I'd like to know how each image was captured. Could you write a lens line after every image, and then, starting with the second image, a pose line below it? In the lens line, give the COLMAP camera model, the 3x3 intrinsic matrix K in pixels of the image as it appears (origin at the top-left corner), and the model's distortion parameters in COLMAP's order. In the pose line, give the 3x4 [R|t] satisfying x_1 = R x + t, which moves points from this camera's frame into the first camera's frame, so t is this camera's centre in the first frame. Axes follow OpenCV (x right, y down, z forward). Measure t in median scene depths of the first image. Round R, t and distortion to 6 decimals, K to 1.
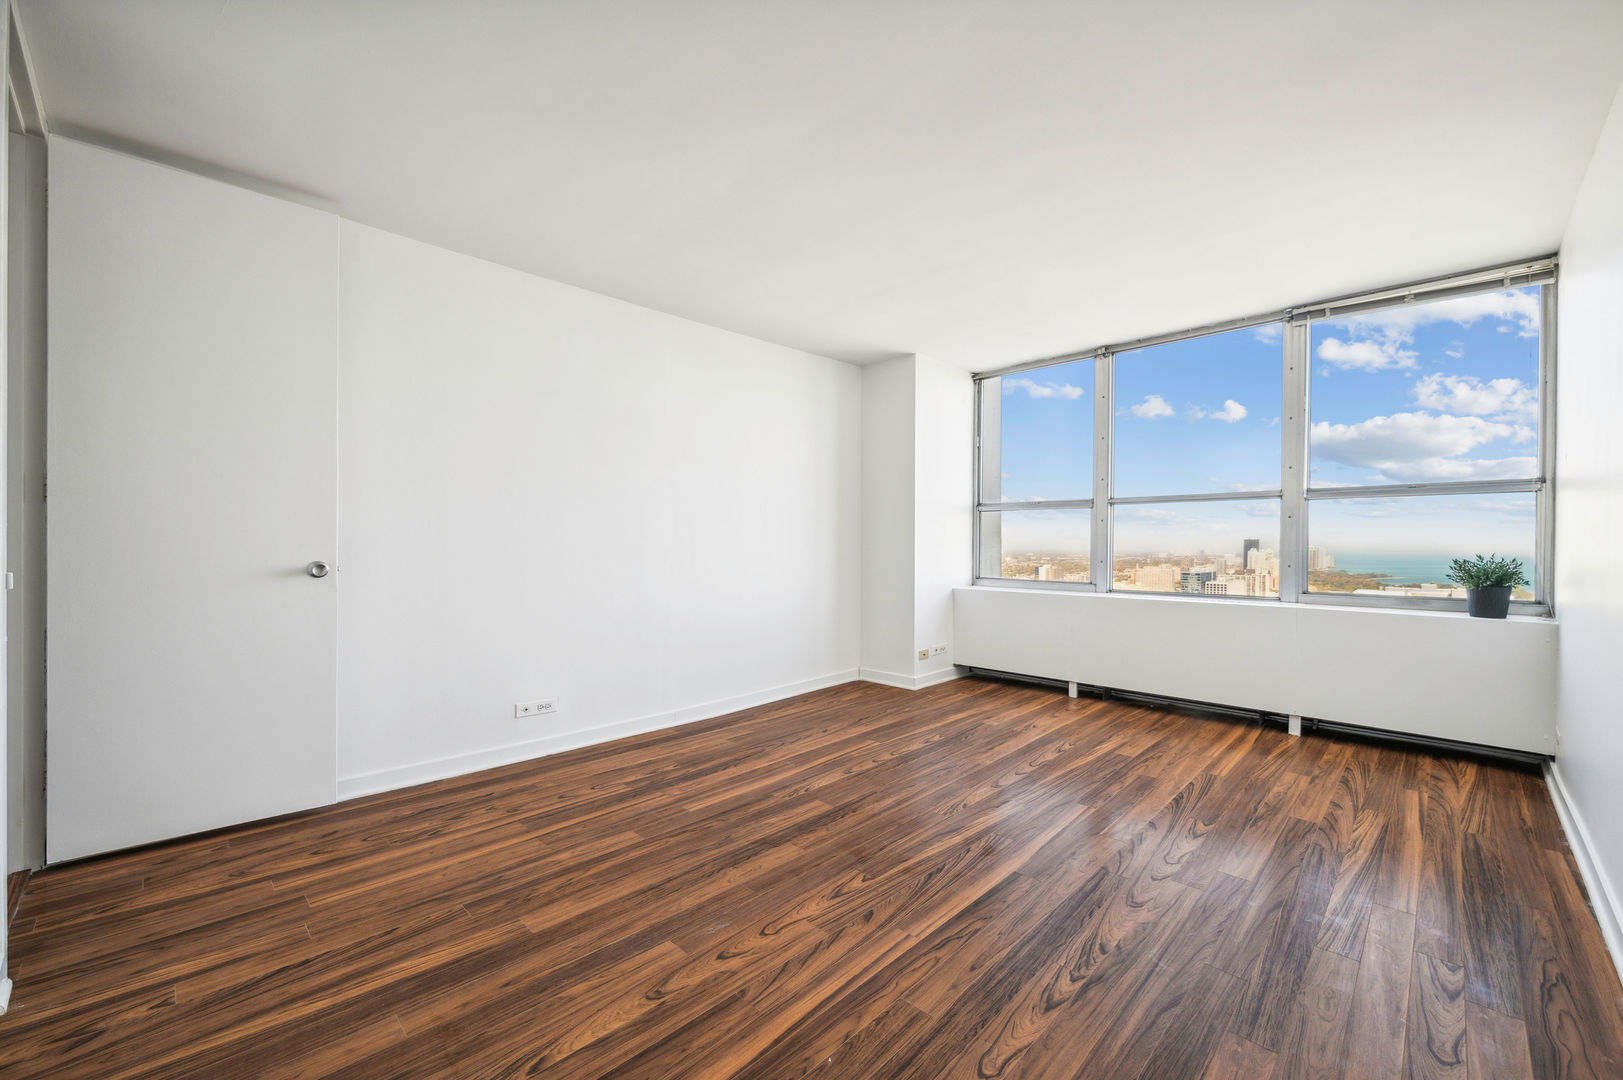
lens RADIAL K [[650.3, 0, 811.5], [0, 650.3, 540.0], [0, 0, 1]] dist [-0.000258, -0.000202]
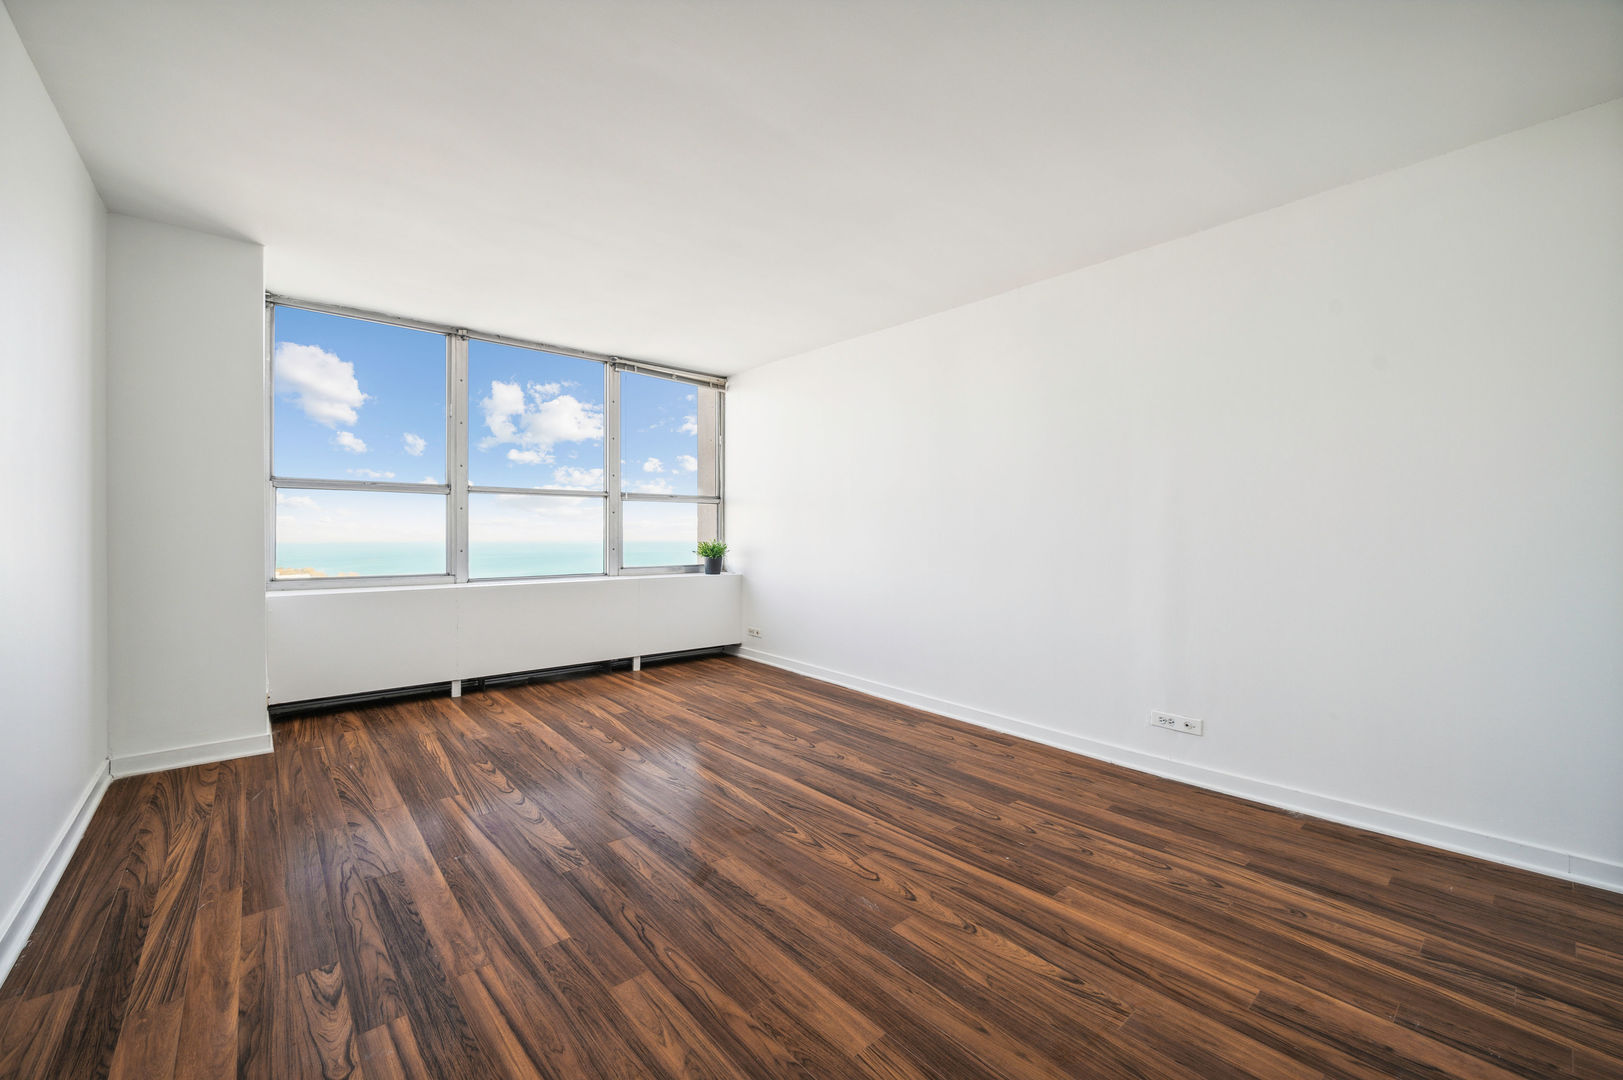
lens RADIAL K [[655.3, 0, 811.5], [0, 655.3, 540.0], [0, 0, 1]] dist [-0.000636, -0.000086]
pose [[0.075147, -0.012558, 0.997093, -0.913816], [-0.005949, 0.999897, 0.013042, 0.001728], [-0.997155, -0.006912, 0.075065, 0.779834]]
